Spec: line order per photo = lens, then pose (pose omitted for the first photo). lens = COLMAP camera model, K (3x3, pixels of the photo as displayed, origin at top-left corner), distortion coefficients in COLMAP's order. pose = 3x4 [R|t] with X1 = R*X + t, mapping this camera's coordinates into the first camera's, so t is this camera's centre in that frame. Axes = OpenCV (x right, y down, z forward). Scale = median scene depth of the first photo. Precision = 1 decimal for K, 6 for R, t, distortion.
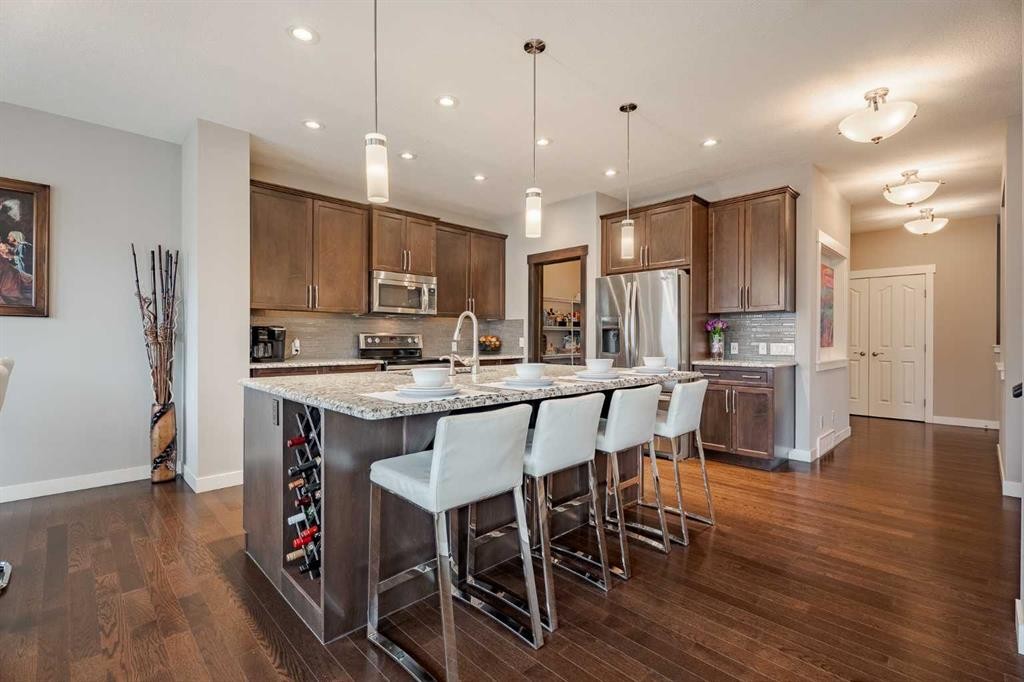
lens RADIAL K [[459.8, 0, 515.9], [0, 459.8, 337.4], [0, 0, 1]] dist [0.000743, -0.001779]
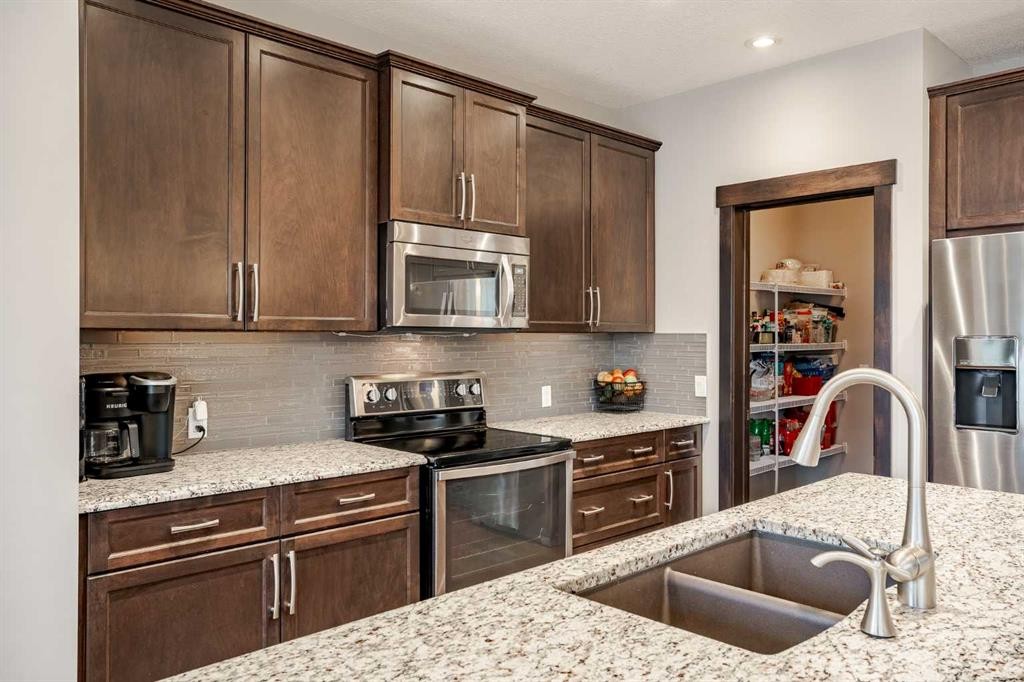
lens RADIAL K [[771.7, 0, 520.1], [0, 771.7, 340.3], [0, 0, 1]] dist [-0.006400, 0.025874]
pose [[0.999971, 0.001395, -0.007499, -0.222982], [-0.001329, 0.999960, 0.008836, -0.057729], [0.007511, -0.008826, 0.999933, 0.387630]]
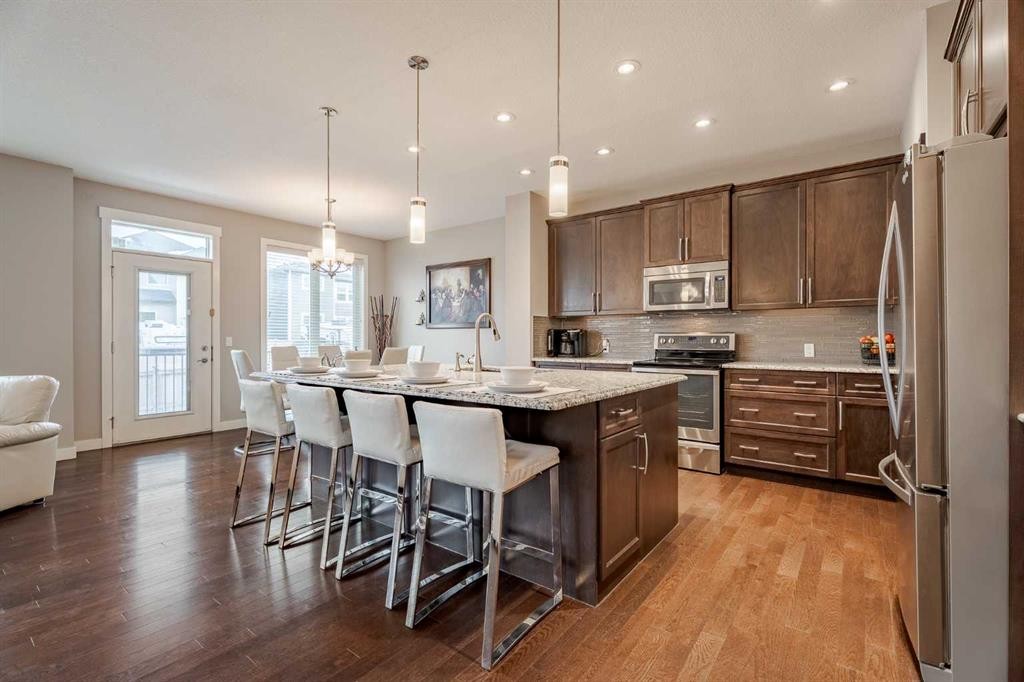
lens RADIAL K [[459.8, 0, 510.4], [0, 459.8, 336.4], [0, 0, 1]] dist [0.000743, -0.001779]
pose [[0.135498, -0.004932, -0.990765, 0.703809], [0.004582, 0.999980, -0.004351, 0.000289], [0.990767, -0.003950, 0.135518, 0.672377]]
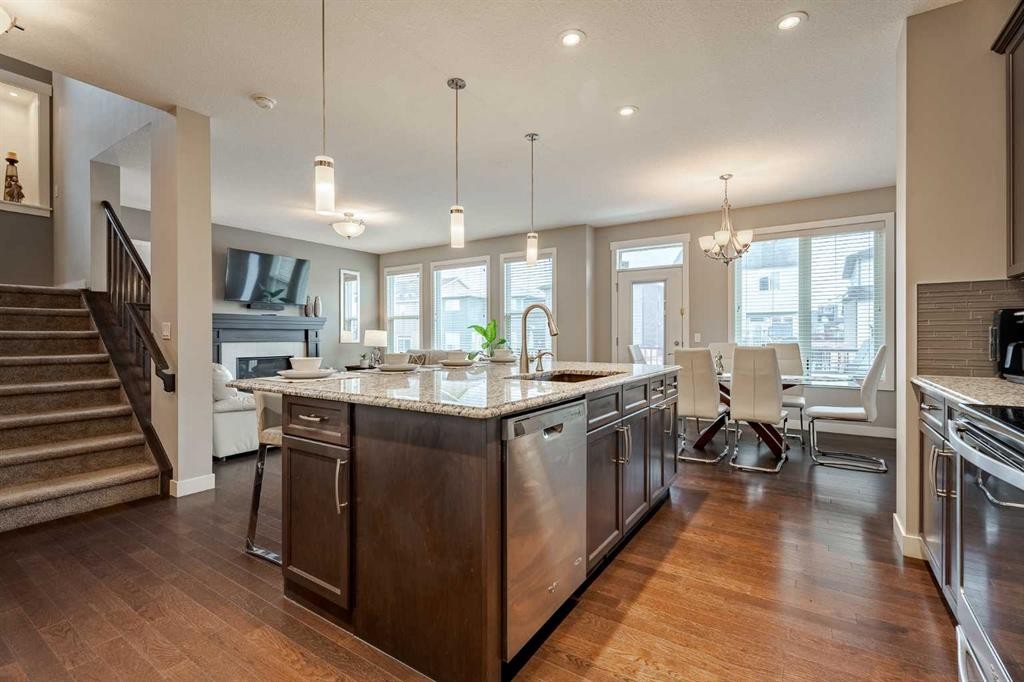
lens RADIAL K [[456.2, 0, 508.8], [0, 456.2, 333.7], [0, 0, 1]] dist [0.000993, -0.001792]
pose [[-0.979455, 0.002801, -0.201644, 0.096810], [0.005685, 0.999890, -0.013724, 0.010908], [0.201584, -0.014588, -0.979363, 1.356024]]
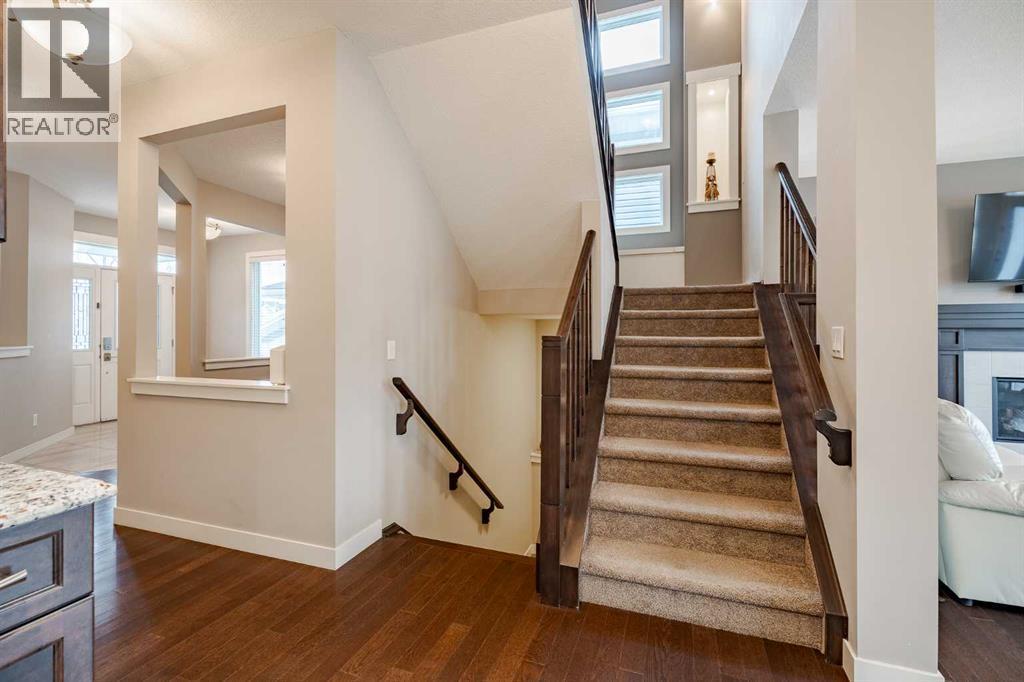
lens RADIAL K [[456.2, 0, 516.1], [0, 456.2, 337.9], [0, 0, 1]] dist [0.000993, -0.001792]
pose [[-0.426041, -0.006480, 0.904681, 0.264944], [-0.005027, 0.999976, 0.004795, -0.011550], [-0.904690, -0.002505, -0.426063, 0.915526]]
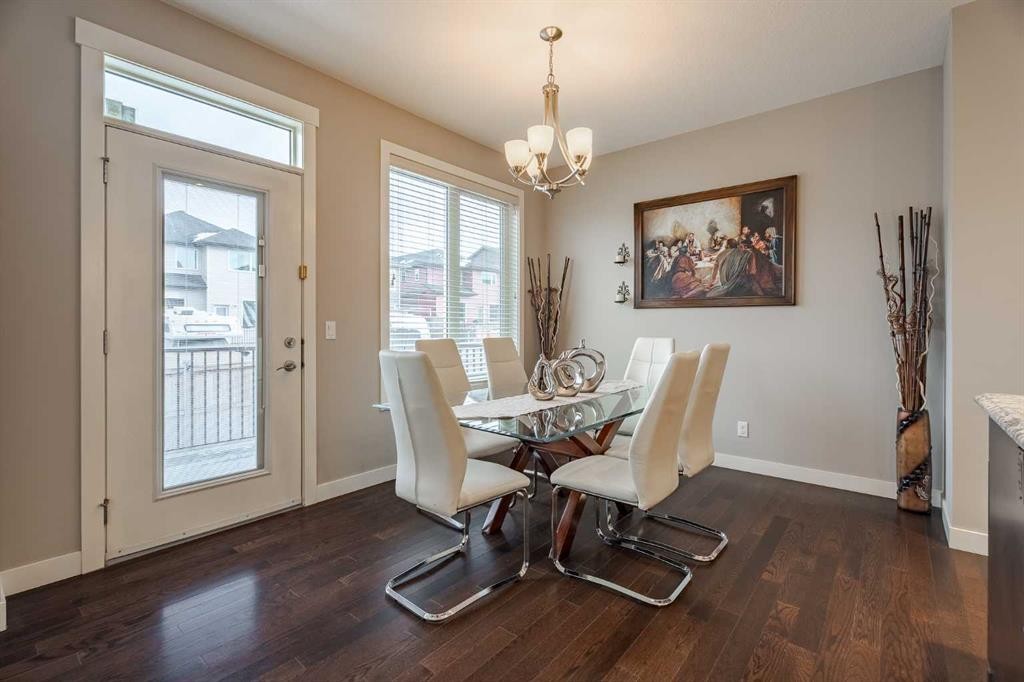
lens RADIAL K [[459.8, 0, 507.0], [0, 459.8, 327.8], [0, 0, 1]] dist [0.000743, -0.001779]
pose [[0.093076, -0.002518, -0.995656, -0.053234], [0.002695, 0.999994, -0.002277, 0.005248], [0.995655, -0.002471, 0.093082, 0.218833]]
